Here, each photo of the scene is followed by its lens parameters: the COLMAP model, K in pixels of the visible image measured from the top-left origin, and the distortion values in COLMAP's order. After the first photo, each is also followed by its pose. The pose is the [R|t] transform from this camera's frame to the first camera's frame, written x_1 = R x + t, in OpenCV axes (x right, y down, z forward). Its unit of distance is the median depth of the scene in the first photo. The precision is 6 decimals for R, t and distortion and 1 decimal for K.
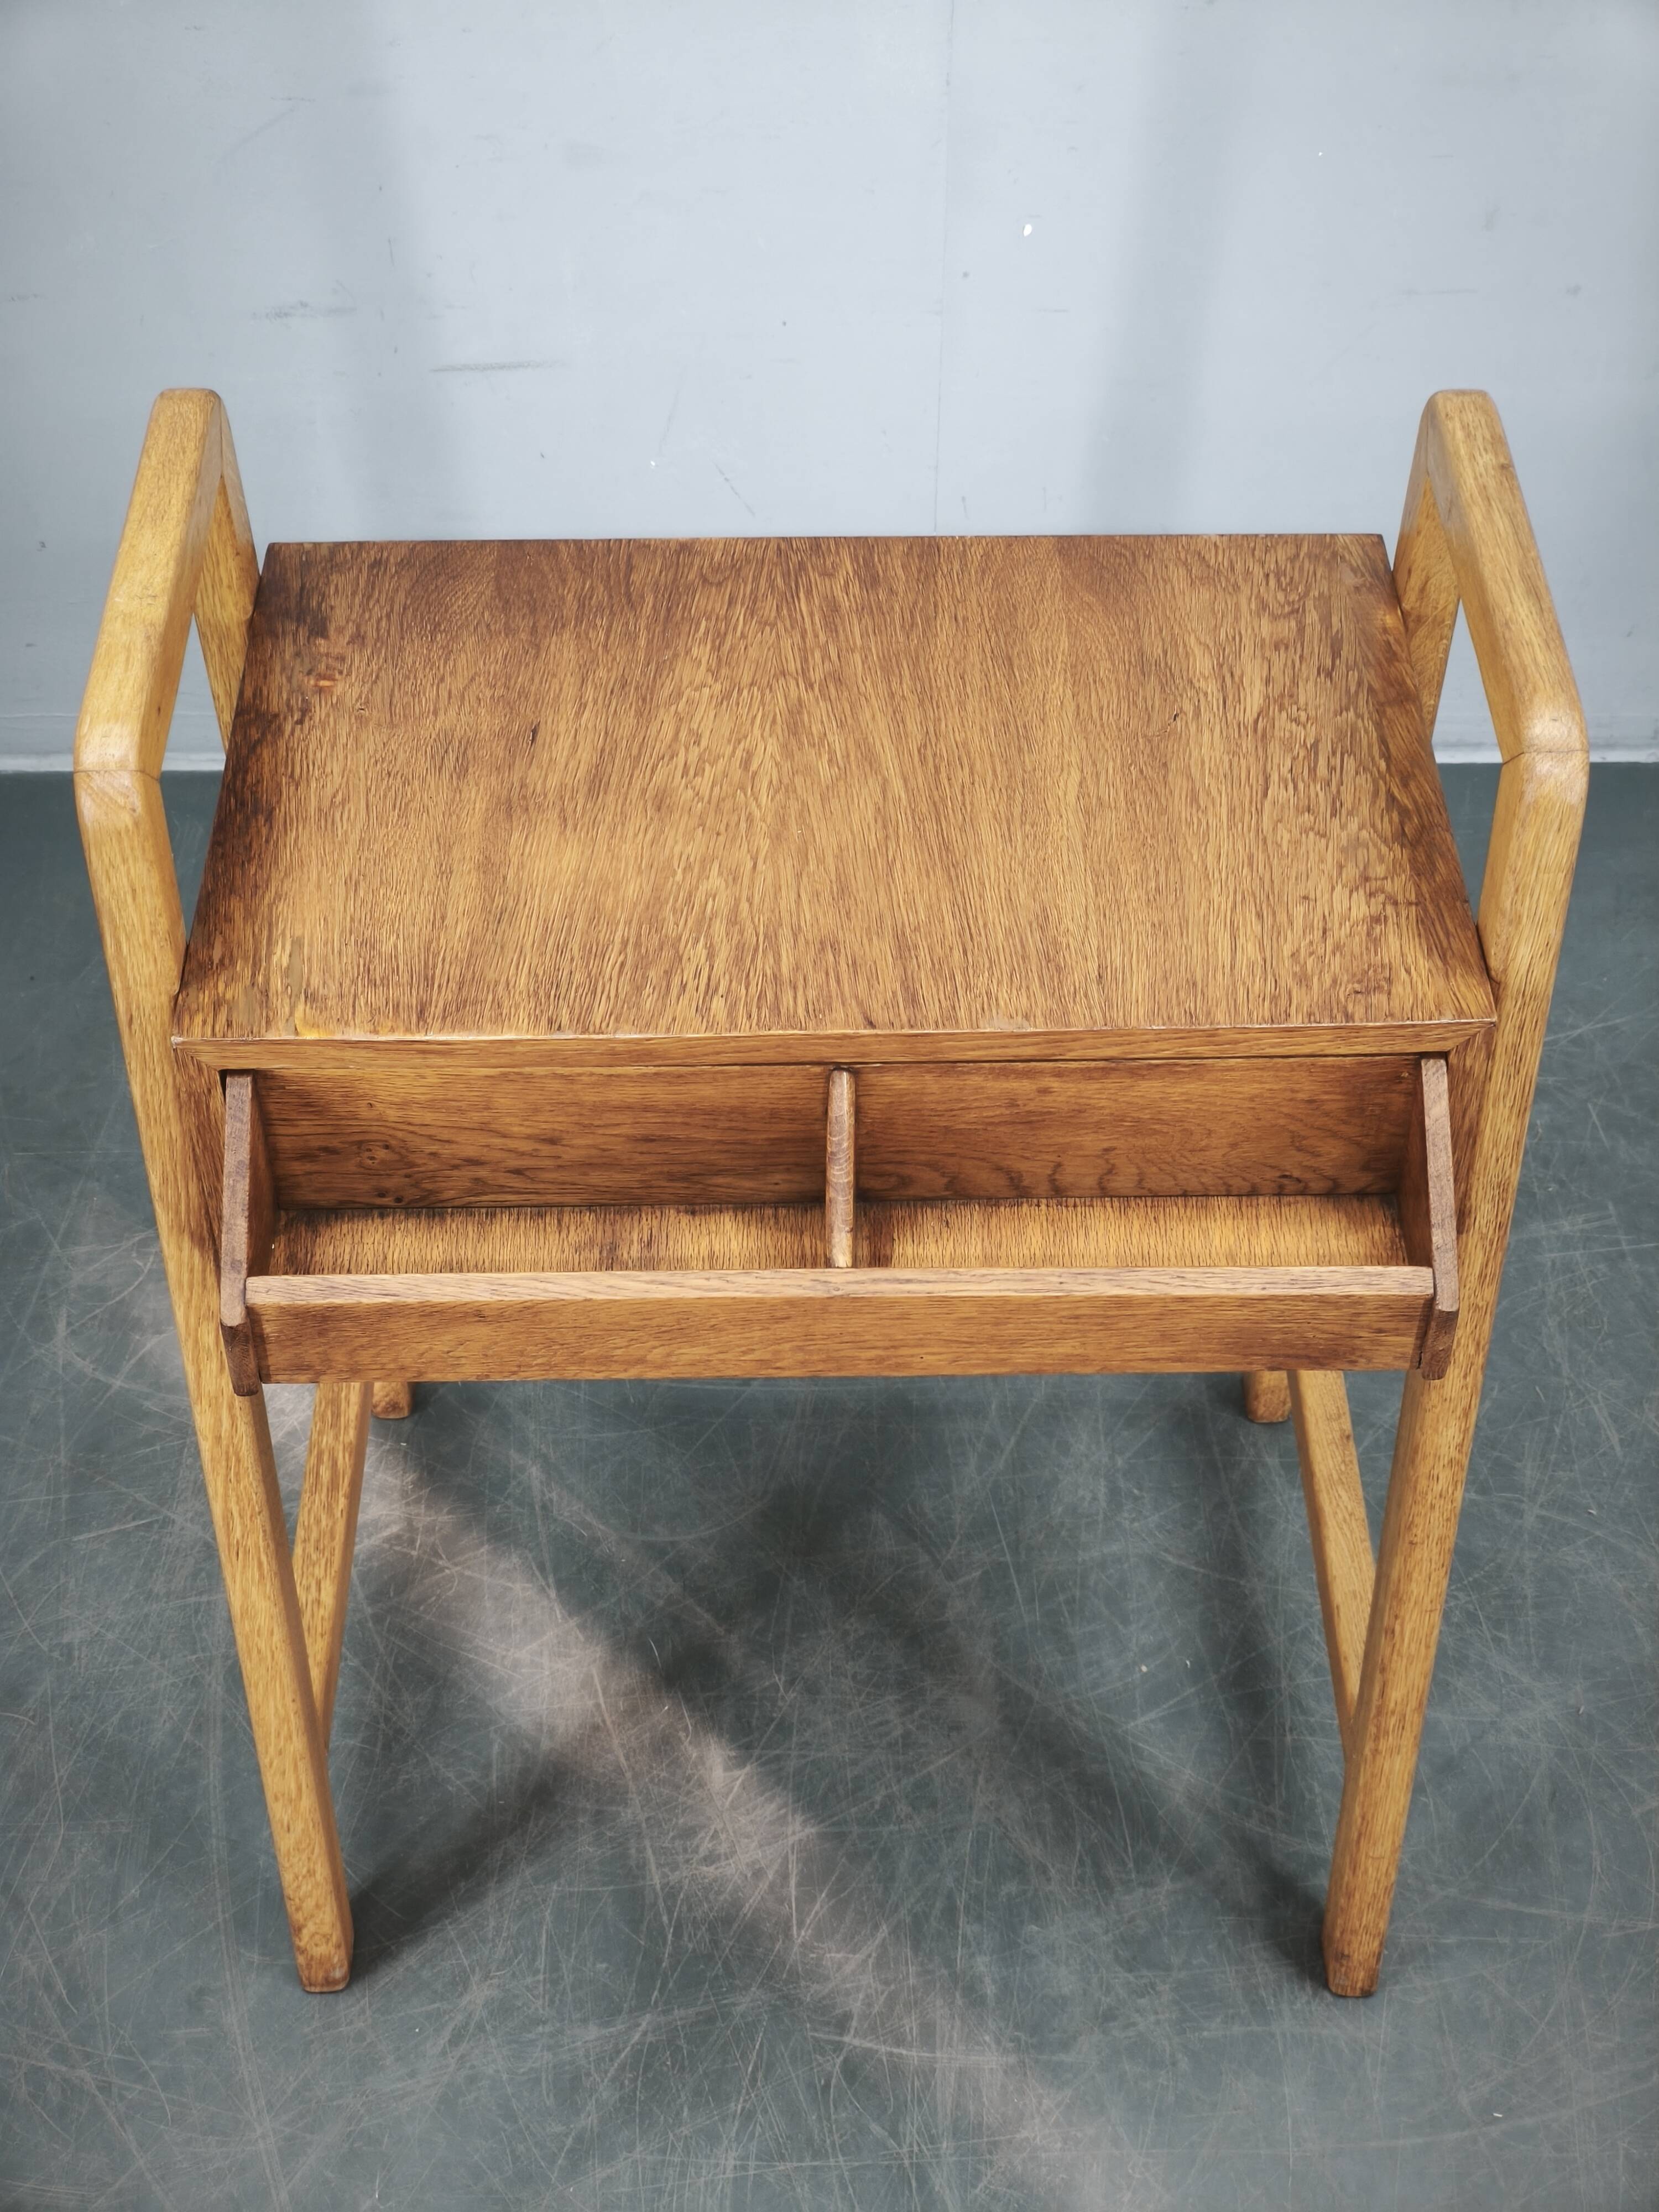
lens RADIAL K [[3043.0, 0, 828.2], [0, 3043.0, 1075.8], [0, 0, 1]] dist [0.006145, 0.114043]
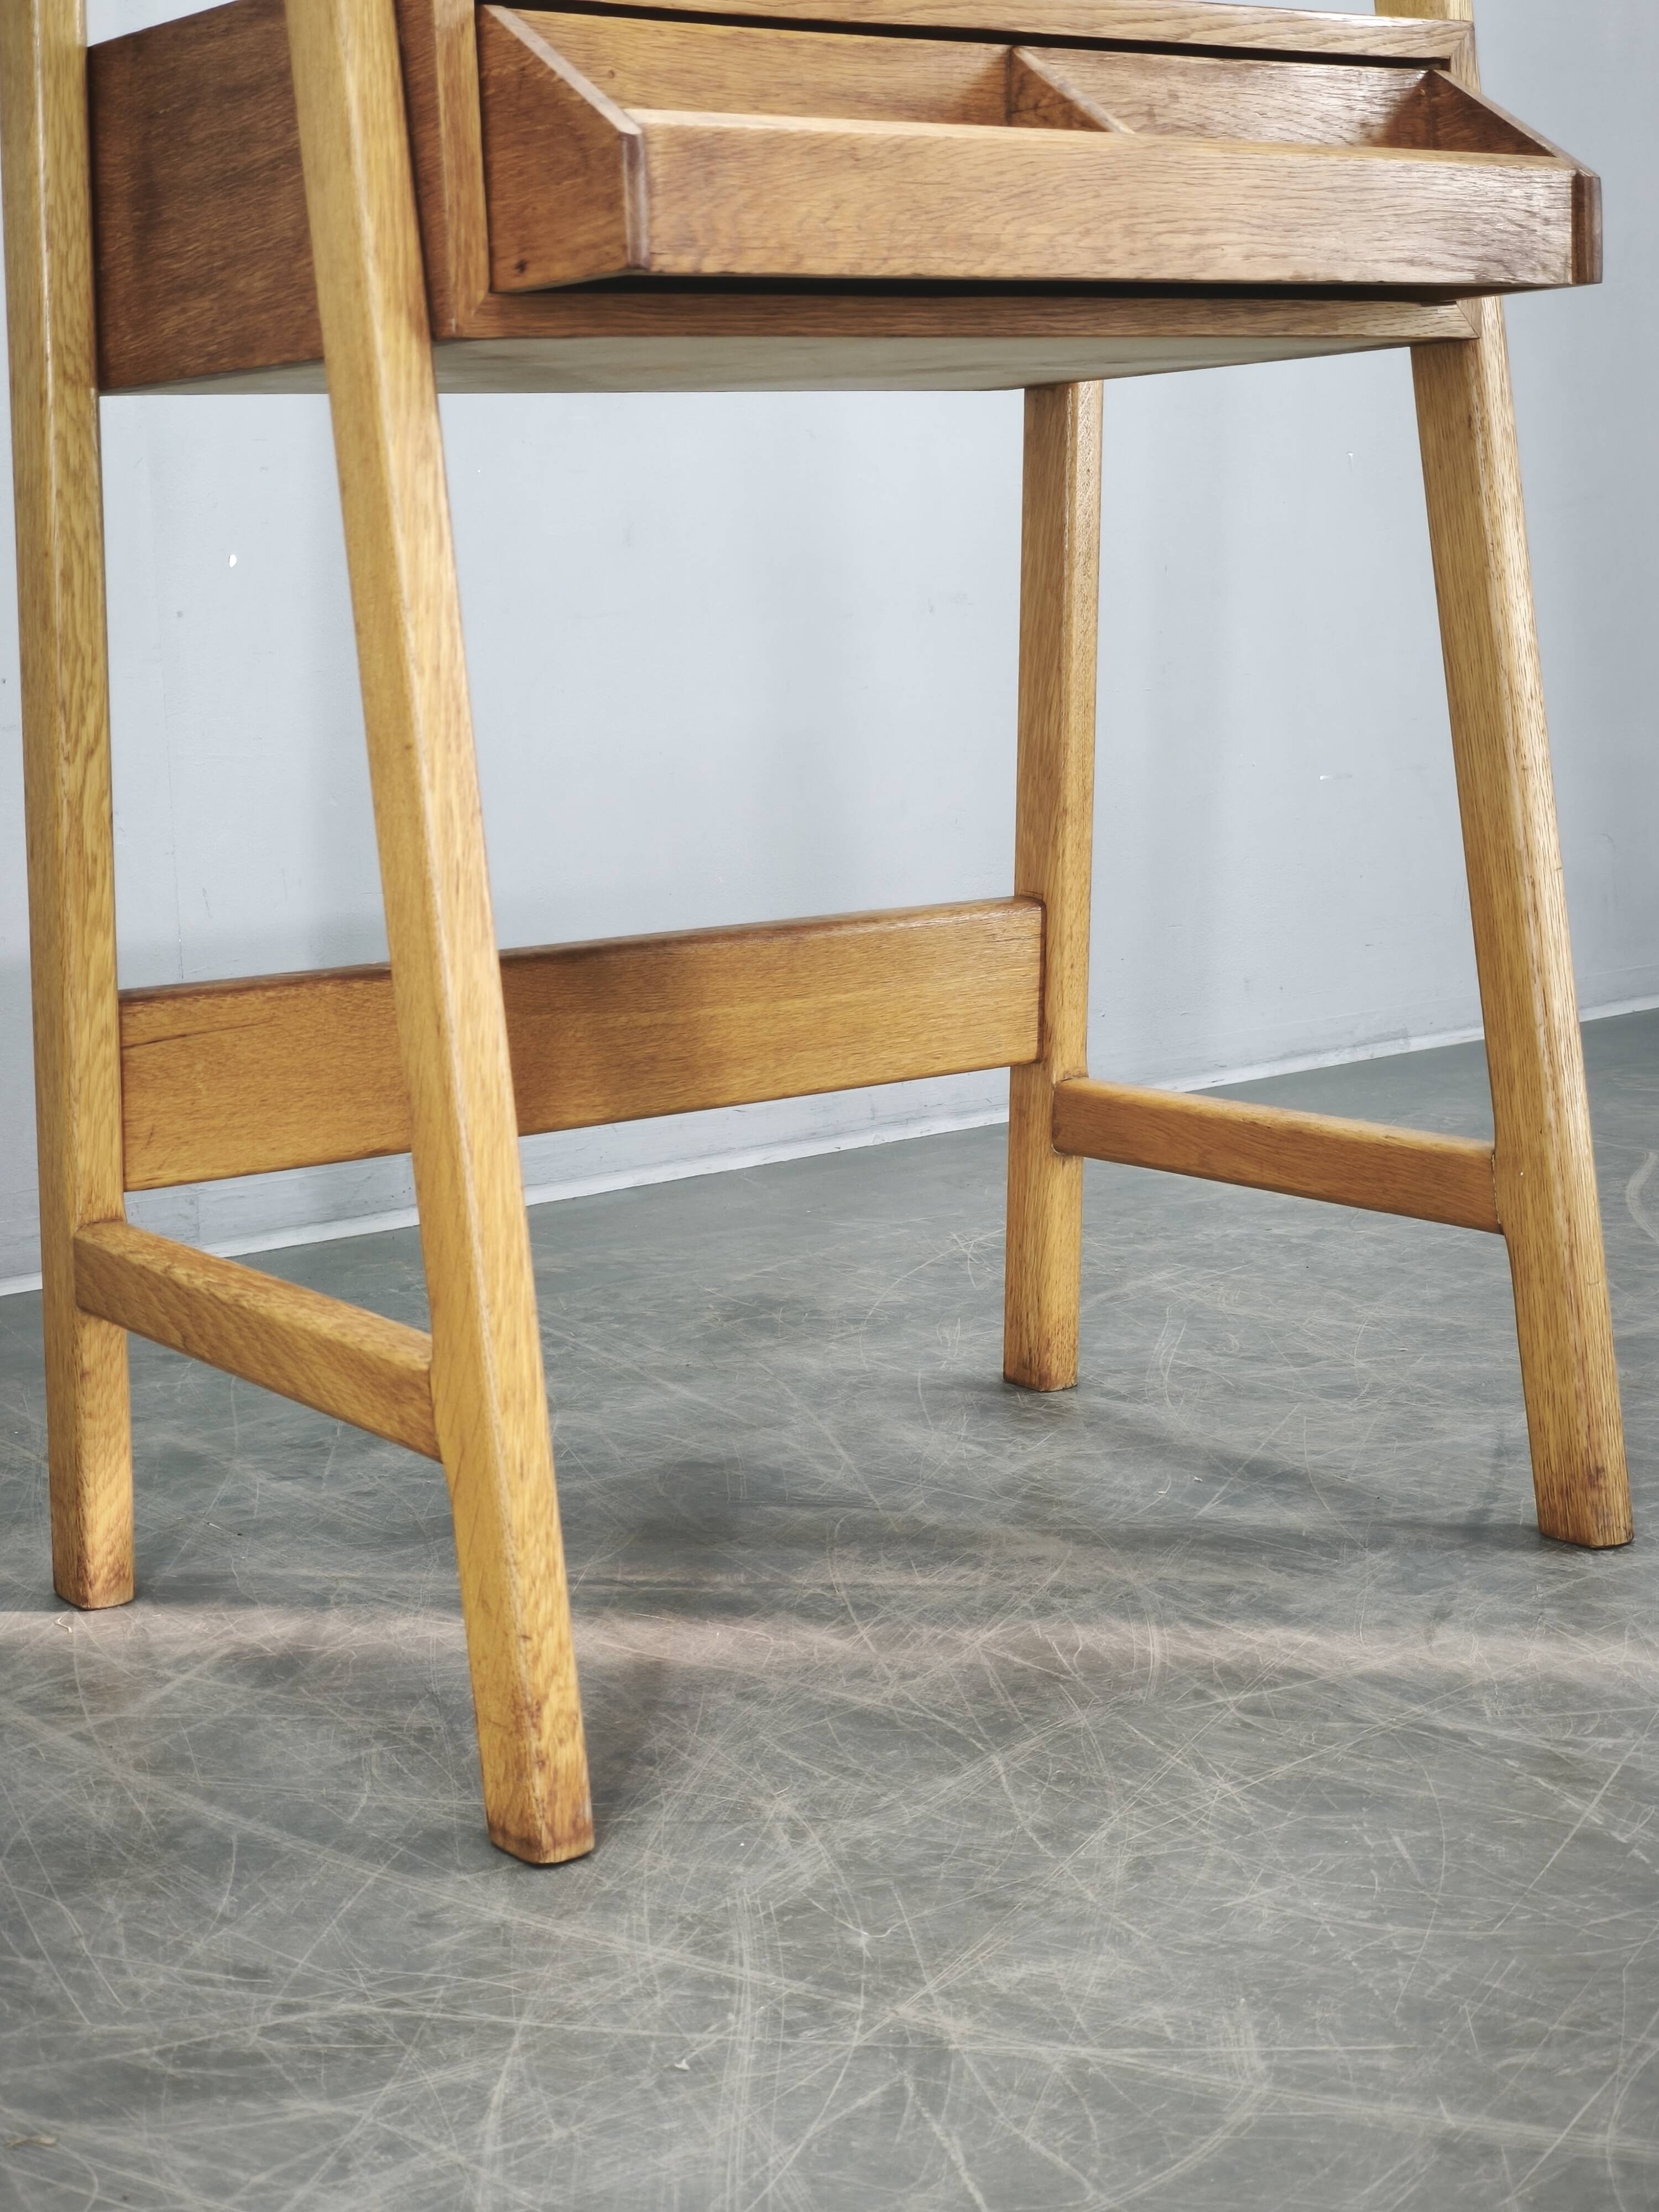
lens RADIAL K [[3417.9, 0, 833.5], [0, 3417.9, 1059.0], [0, 0, 1]] dist [-0.002982, 0.193225]
pose [[0.806941, -0.117732, 0.578780, -0.650570], [0.447915, 0.760731, -0.469744, 0.665695], [-0.384992, 0.638300, 0.666599, 0.450094]]
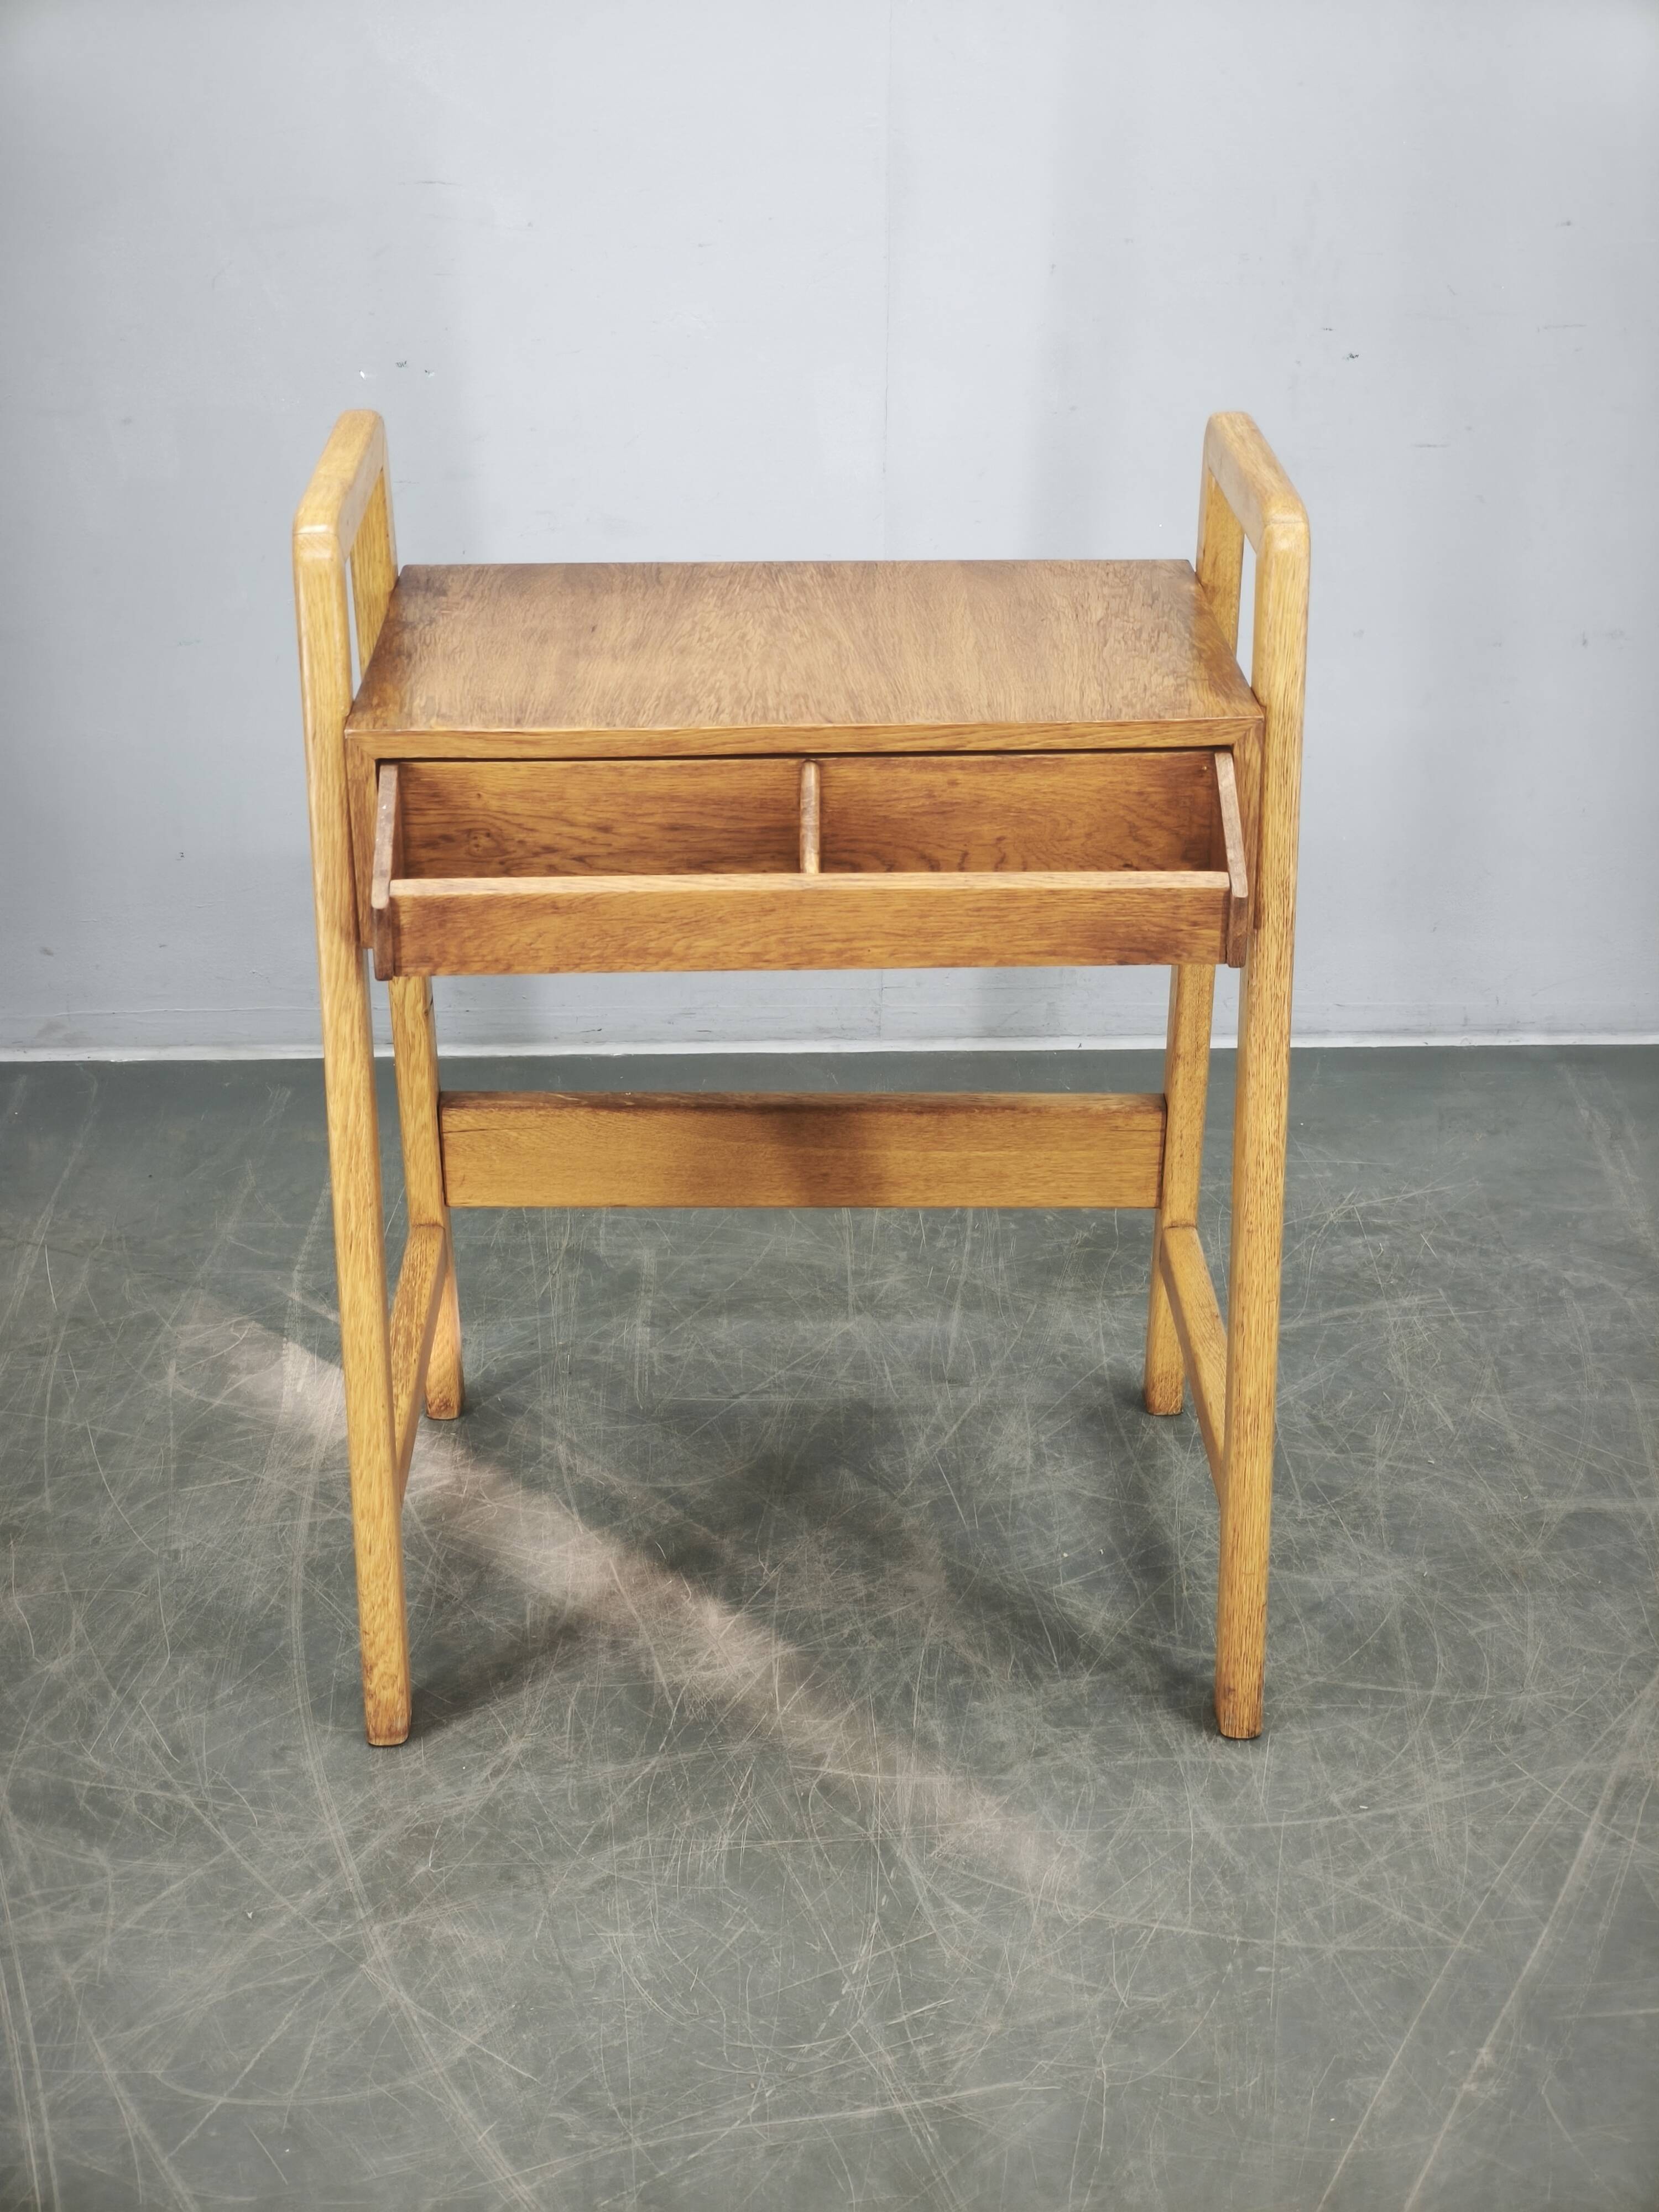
lens RADIAL K [[3043.0, 0, 828.2], [0, 3043.0, 1075.8], [0, 0, 1]] dist [0.006145, 0.114043]
pose [[0.999922, -0.006169, 0.010837, -0.003303], [0.009487, 0.940333, -0.340124, 0.564984], [-0.008093, 0.340201, 0.940318, -0.267857]]
